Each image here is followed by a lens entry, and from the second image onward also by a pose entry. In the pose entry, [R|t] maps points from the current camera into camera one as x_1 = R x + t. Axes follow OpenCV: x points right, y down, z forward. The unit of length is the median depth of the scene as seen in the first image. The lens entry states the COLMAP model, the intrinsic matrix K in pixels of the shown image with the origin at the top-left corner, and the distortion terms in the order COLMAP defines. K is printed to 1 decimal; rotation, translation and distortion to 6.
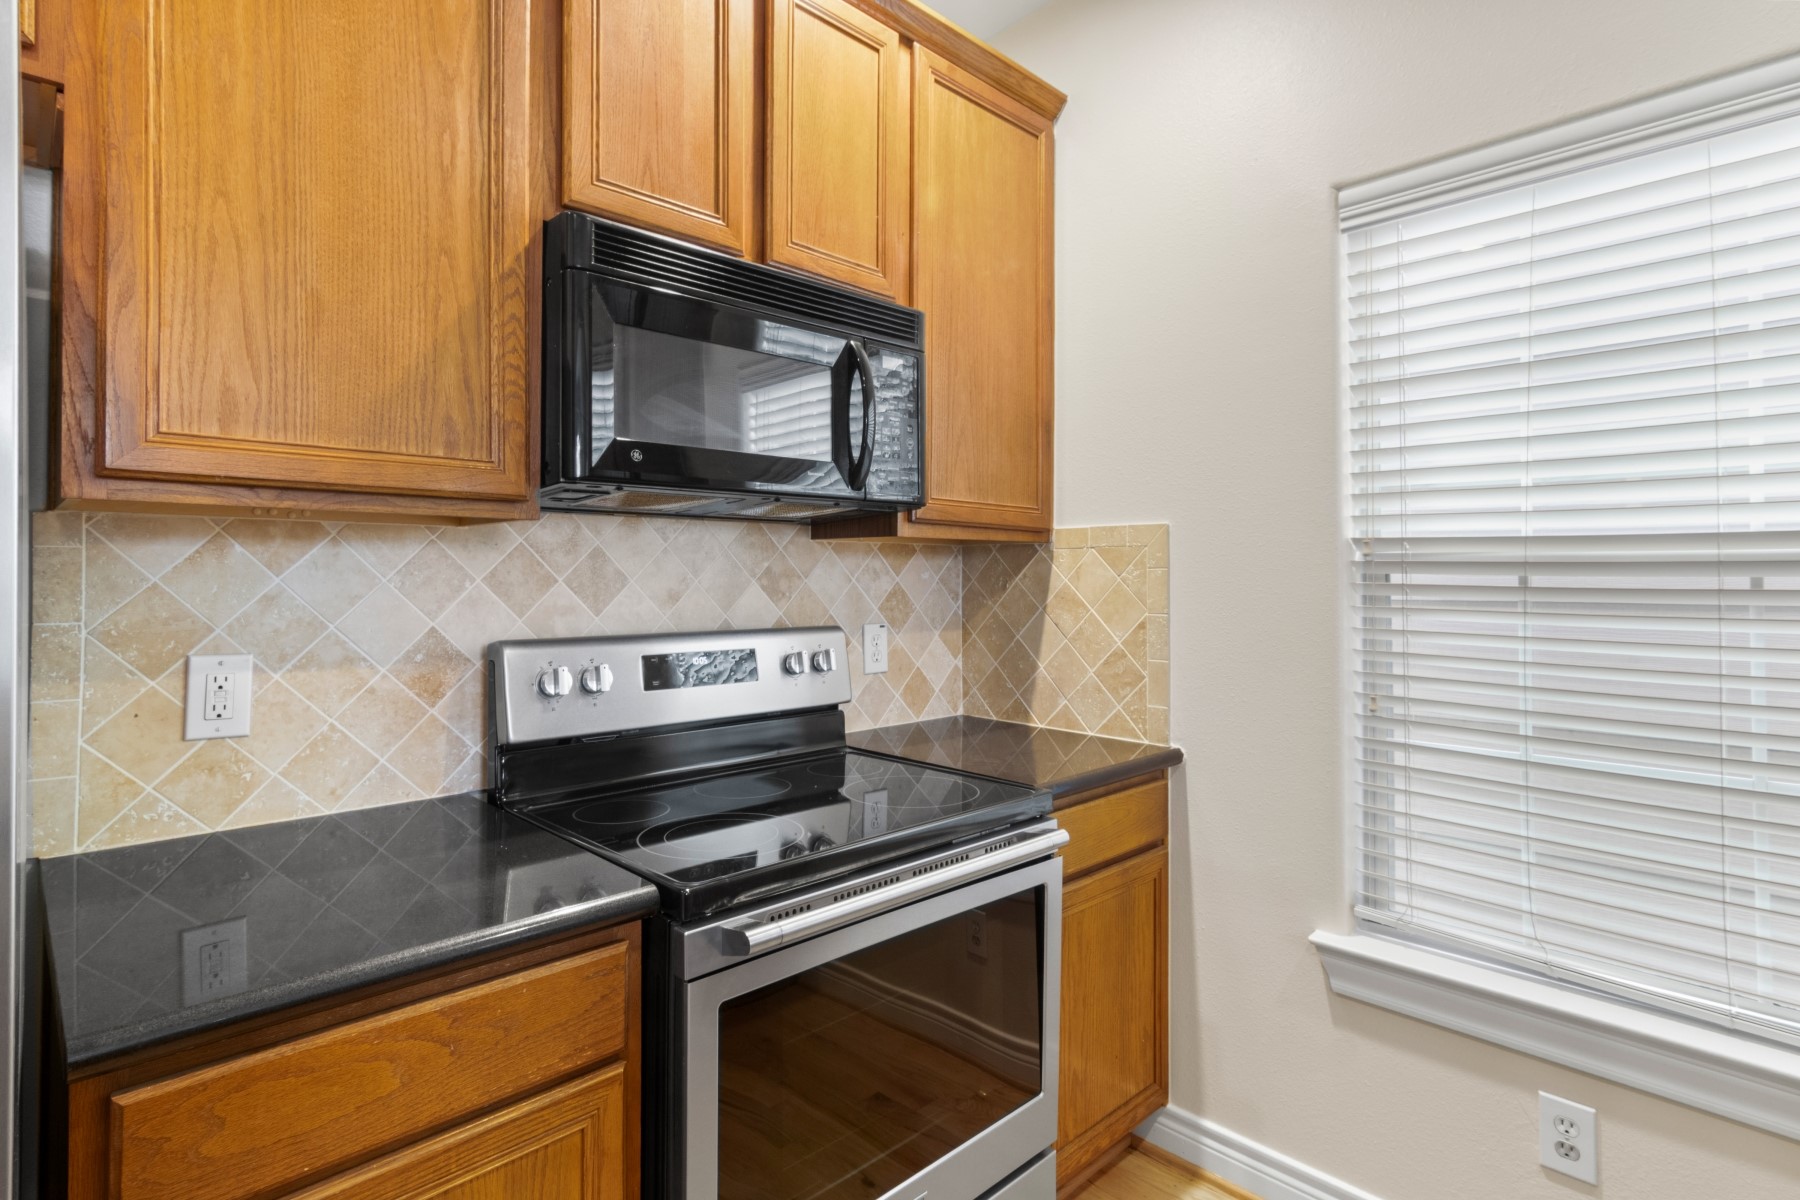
lens RADIAL K [[901.9, 0, 900.1], [0, 901.9, 564.0], [0, 0, 1]] dist [0.000375, 0.000136]
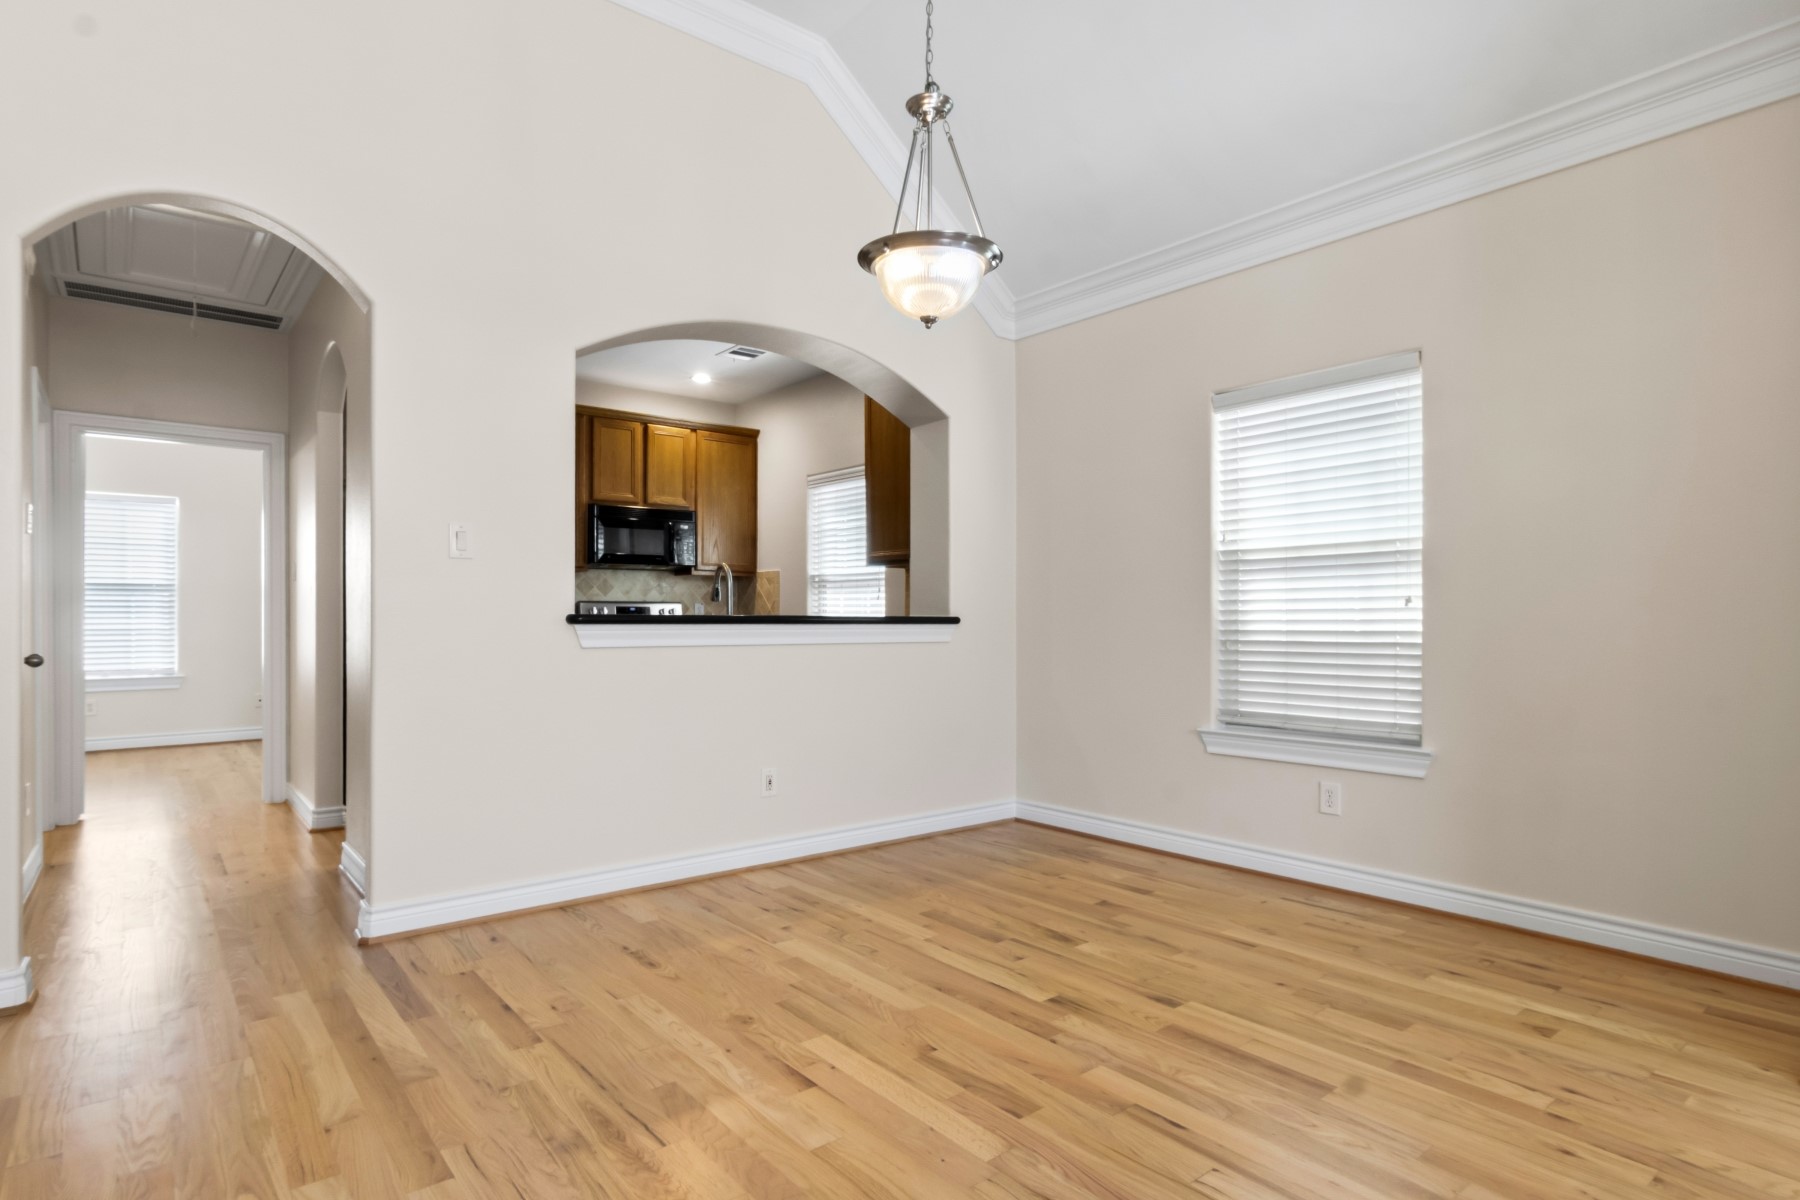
lens RADIAL K [[944.5, 0, 897.2], [0, 944.5, 609.1], [0, 0, 1]] dist [0.000632, 0.002062]
pose [[0.996099, -0.003419, -0.088179, 0.984598], [0.004182, 0.999955, 0.008461, 0.064366], [0.088146, -0.008797, 0.996069, -2.263013]]
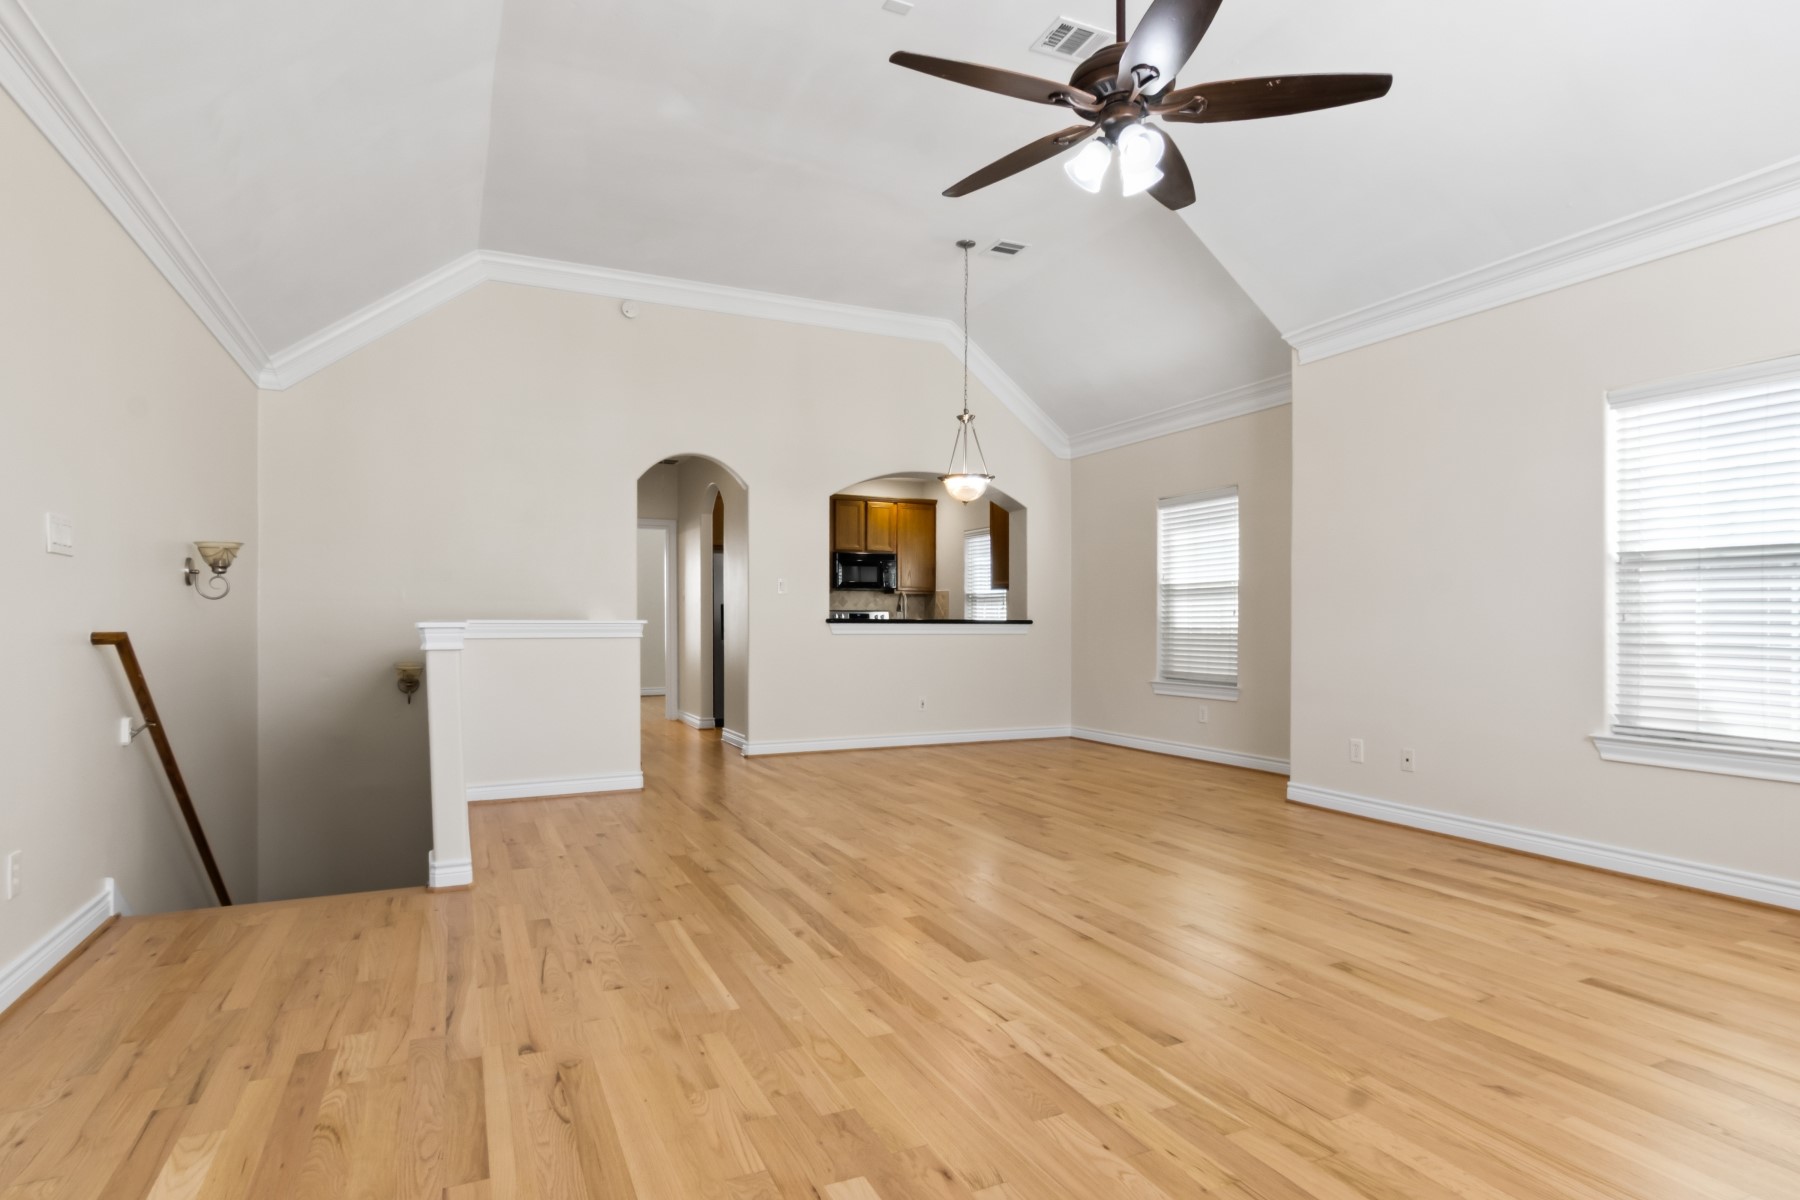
lens RADIAL K [[944.5, 0, 897.2], [0, 944.5, 609.1], [0, 0, 1]] dist [0.000632, 0.002062]
pose [[0.946131, -0.005477, -0.323737, 1.693768], [0.007188, 0.999966, 0.004091, 0.035234], [0.323704, -0.006198, 0.946138, -4.009117]]
